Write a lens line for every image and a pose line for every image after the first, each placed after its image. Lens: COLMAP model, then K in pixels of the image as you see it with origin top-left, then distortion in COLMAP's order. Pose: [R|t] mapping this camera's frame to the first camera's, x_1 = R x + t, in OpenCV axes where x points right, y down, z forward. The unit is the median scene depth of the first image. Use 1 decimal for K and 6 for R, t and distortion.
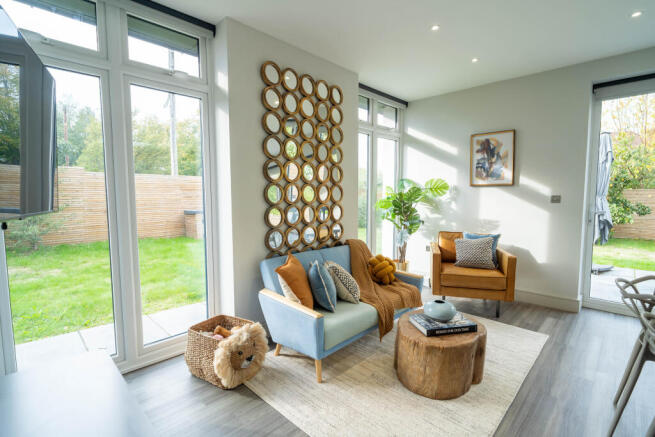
lens RADIAL K [[307.7, 0, 325.3], [0, 307.7, 219.3], [0, 0, 1]] dist [0.000601, -0.003302]
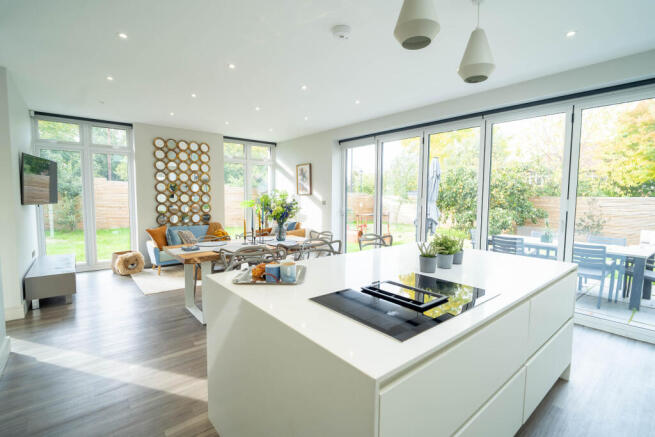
lens RADIAL K [[307.7, 0, 328.8], [0, 307.7, 223.1], [0, 0, 1]] dist [0.000601, -0.003302]
pose [[0.994015, 0.018388, -0.107682, 0.964805], [-0.018393, 0.999830, 0.000948, 0.051170], [0.107682, 0.001038, 0.994185, -0.788566]]
